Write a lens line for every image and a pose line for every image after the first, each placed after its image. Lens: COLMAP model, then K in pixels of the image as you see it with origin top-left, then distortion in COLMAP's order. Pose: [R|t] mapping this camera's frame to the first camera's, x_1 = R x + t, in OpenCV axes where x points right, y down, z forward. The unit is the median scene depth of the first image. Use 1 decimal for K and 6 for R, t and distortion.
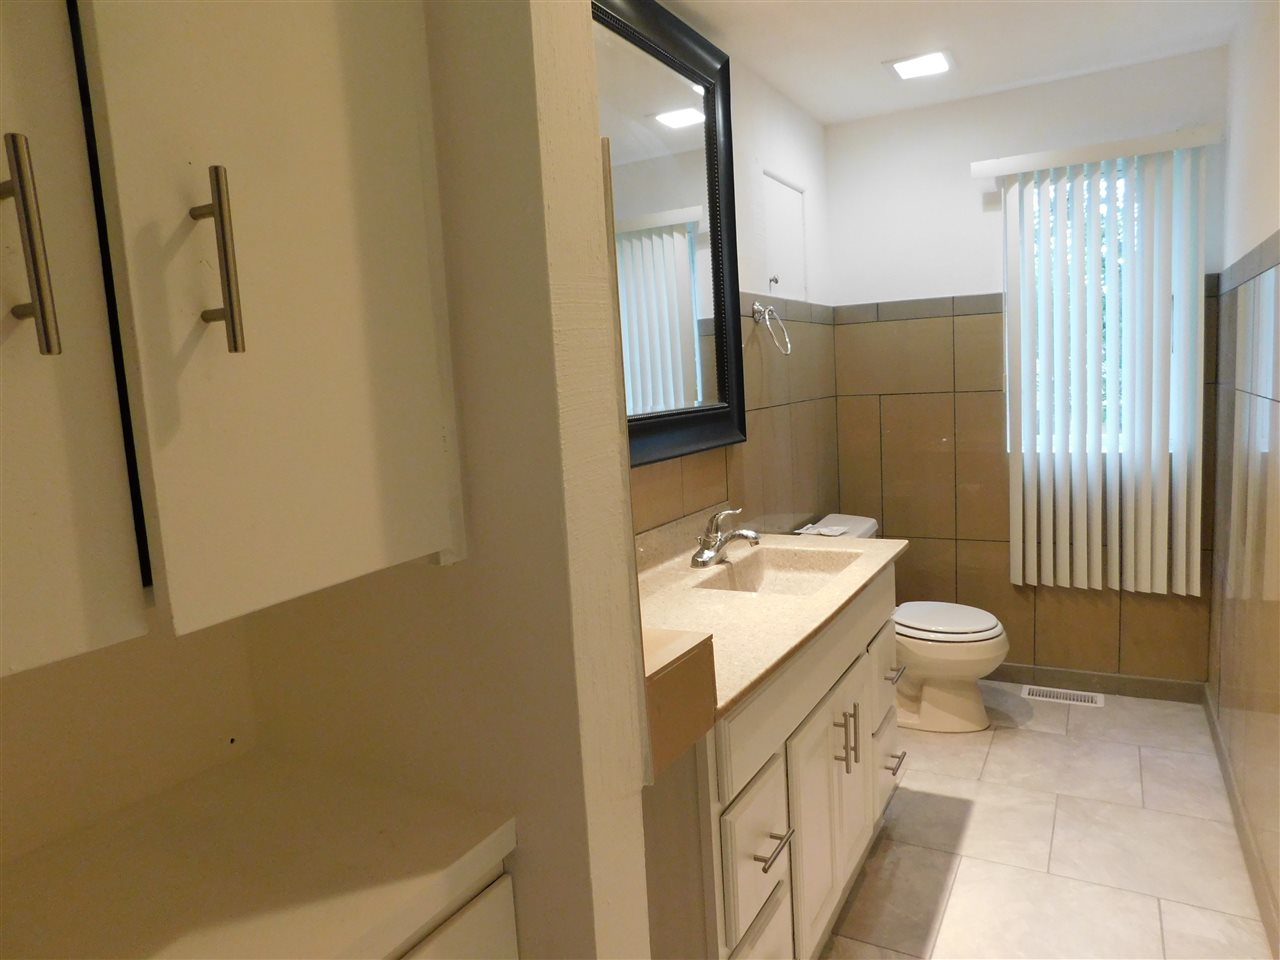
lens RADIAL K [[847.5, 0, 637.6], [0, 847.5, 484.6], [0, 0, 1]] dist [-0.048792, 0.020810]
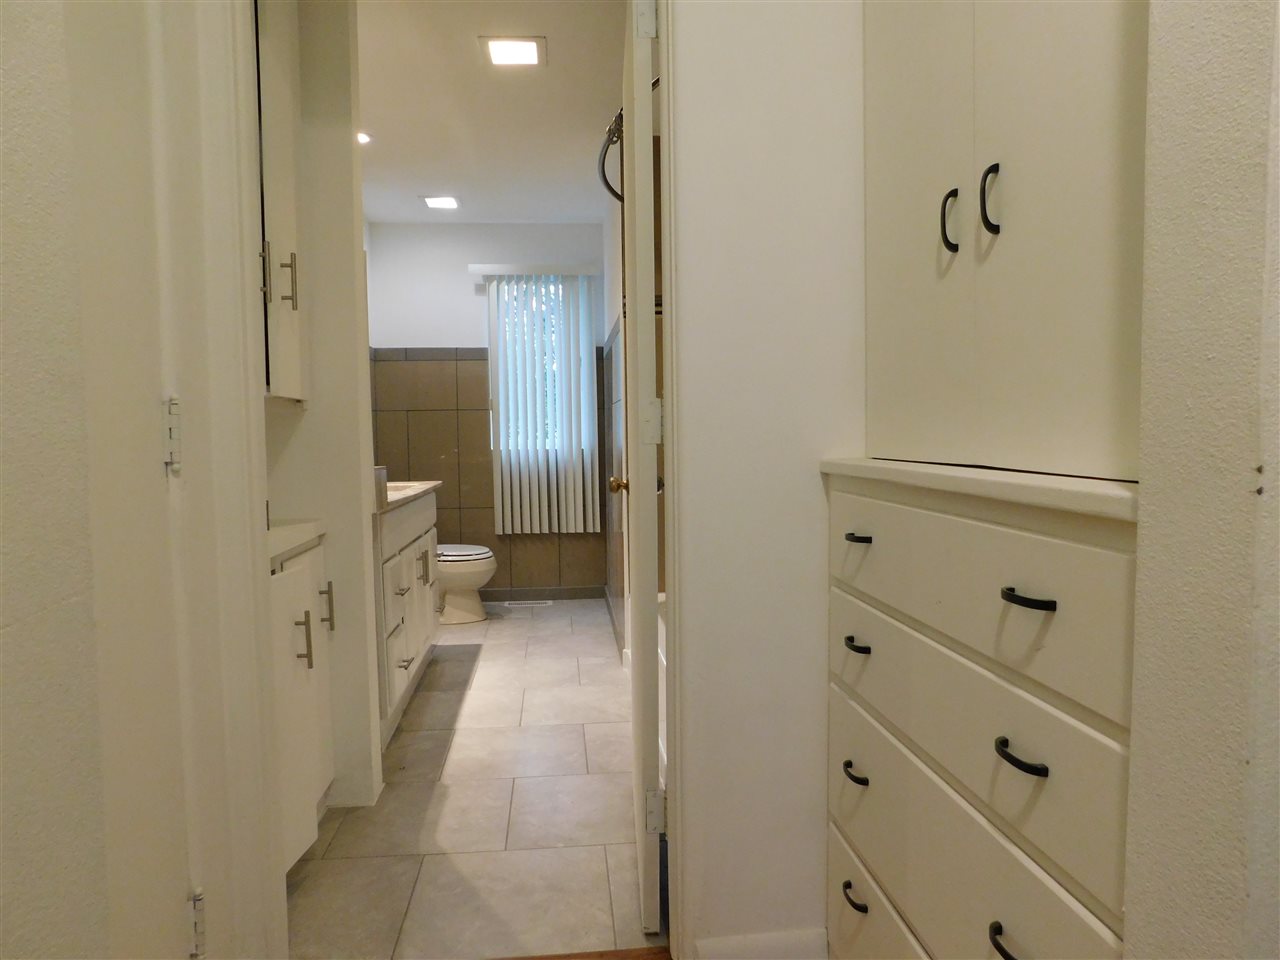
lens RADIAL K [[847.5, 0, 642.0], [0, 847.5, 482.9], [0, 0, 1]] dist [-0.048792, 0.020810]
pose [[0.819079, 0.011912, 0.573557, -0.249443], [0.035241, 0.996852, -0.071029, 0.157071], [-0.572597, 0.078391, 0.816081, -0.471120]]
